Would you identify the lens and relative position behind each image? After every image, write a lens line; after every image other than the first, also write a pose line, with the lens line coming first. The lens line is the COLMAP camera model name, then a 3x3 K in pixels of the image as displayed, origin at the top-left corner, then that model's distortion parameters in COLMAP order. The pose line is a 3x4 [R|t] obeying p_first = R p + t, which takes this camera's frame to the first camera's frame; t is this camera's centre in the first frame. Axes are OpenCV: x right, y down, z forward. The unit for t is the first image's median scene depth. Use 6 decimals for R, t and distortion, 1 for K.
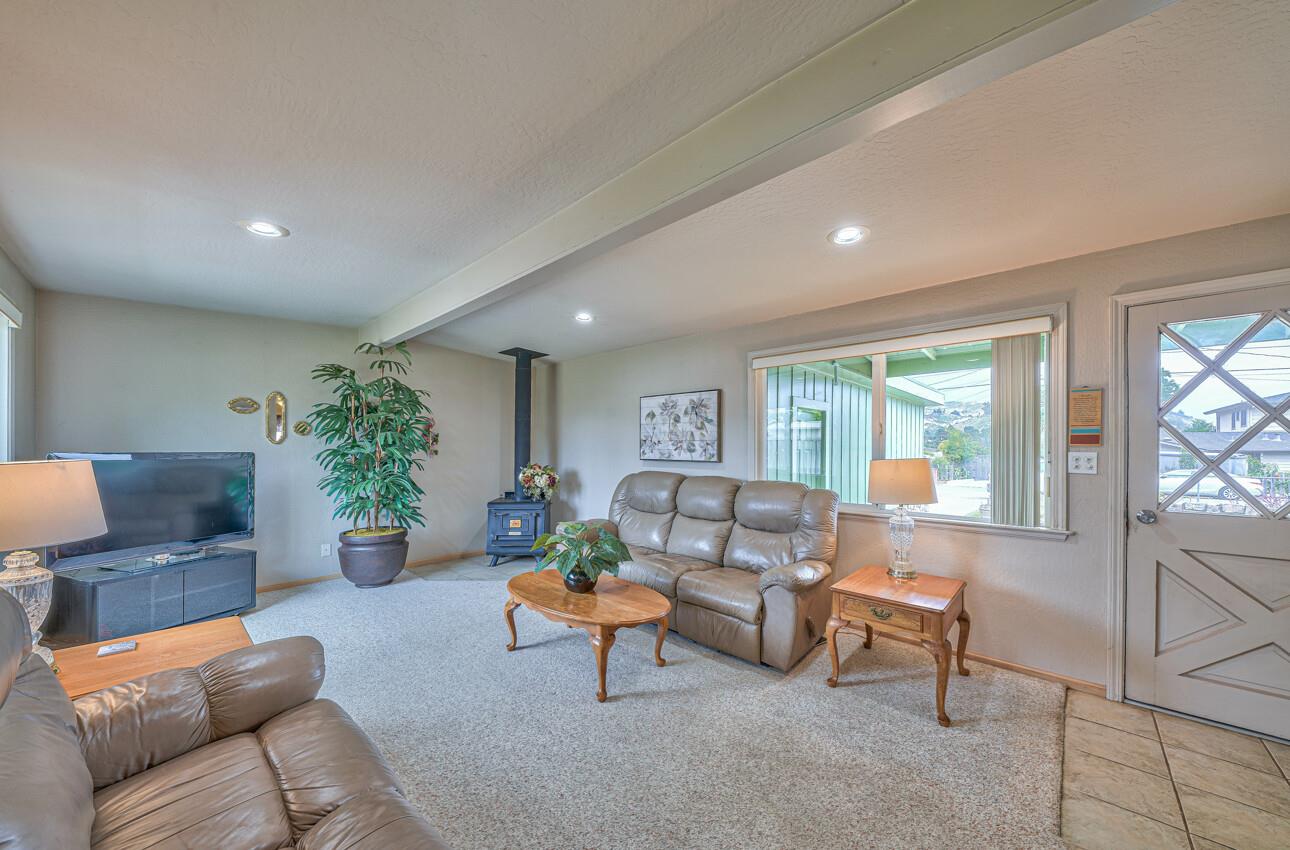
lens RADIAL K [[458.0, 0, 631.8], [0, 458.0, 447.0], [0, 0, 1]] dist [-0.005675, -0.000252]
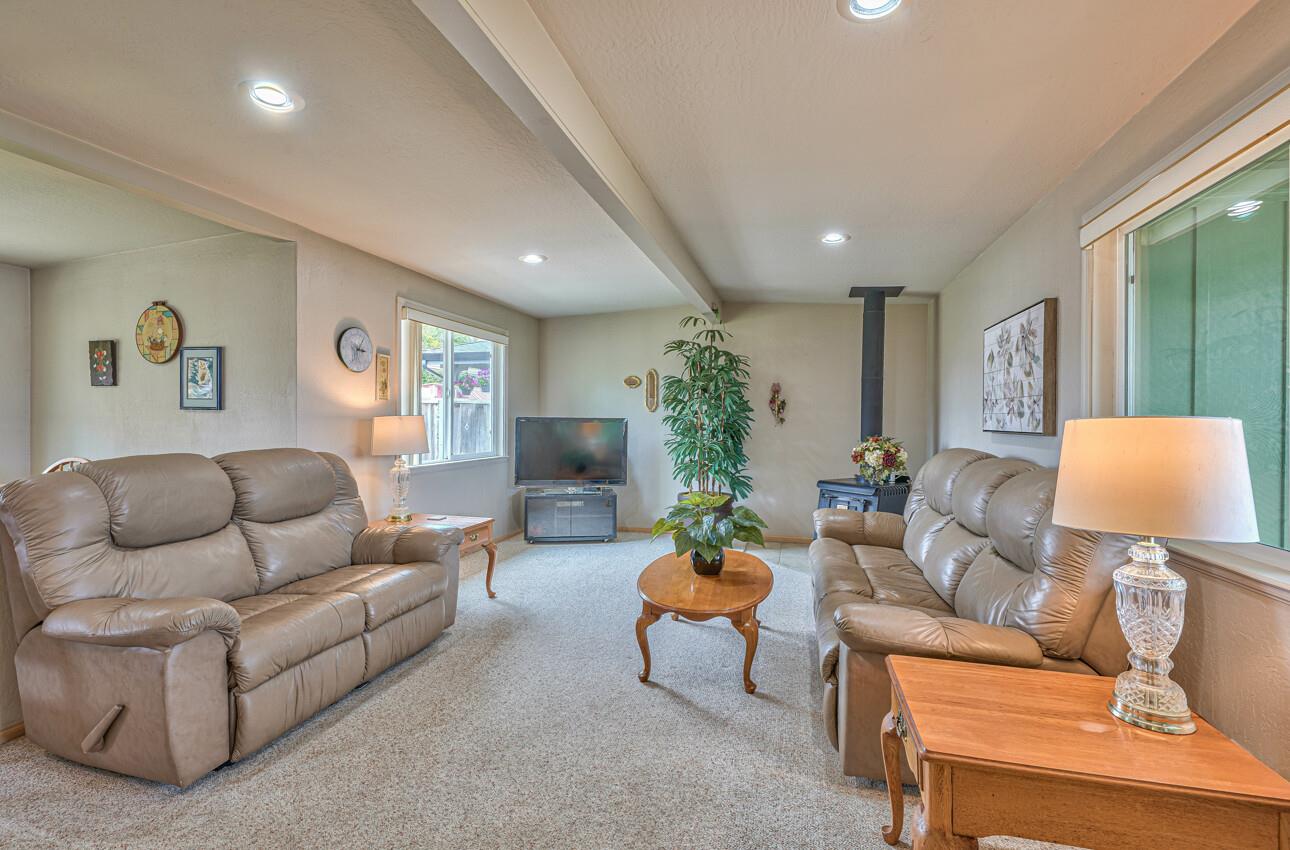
lens RADIAL K [[570.3, 0, 634.5], [0, 570.3, 419.0], [0, 0, 1]] dist [0.005086, -0.000896]
pose [[0.468365, -0.002897, -0.883530, 0.547957], [-0.003568, 0.999980, -0.005170, 0.019500], [0.883528, 0.005574, 0.468345, 0.256200]]
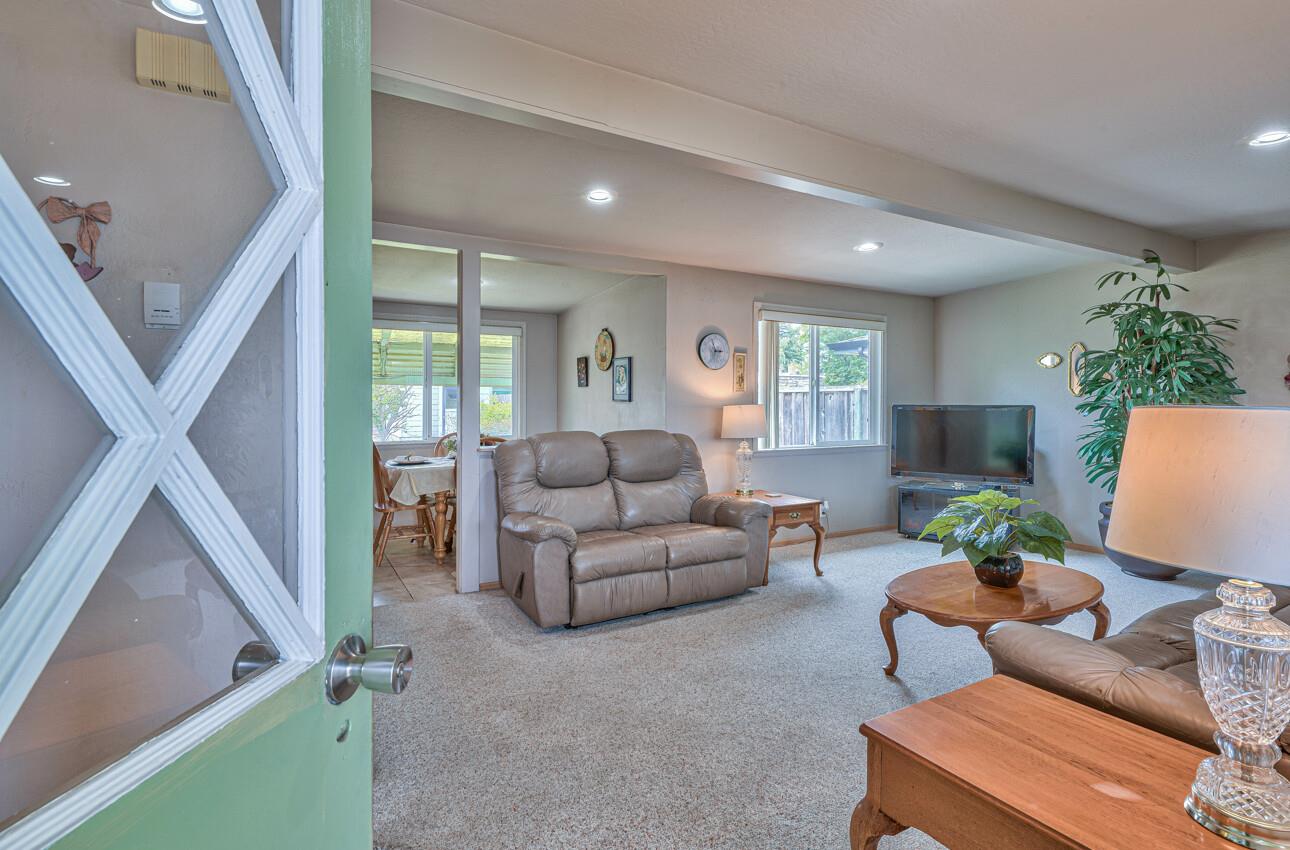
lens RADIAL K [[607.7, 0, 654.9], [0, 607.7, 400.6], [0, 0, 1]] dist [-0.000708, 0.000134]
pose [[-0.282421, -0.011218, -0.959225, 0.712643], [-0.000508, 0.999933, -0.011544, 0.015831], [0.959291, -0.002773, -0.282408, 0.518417]]
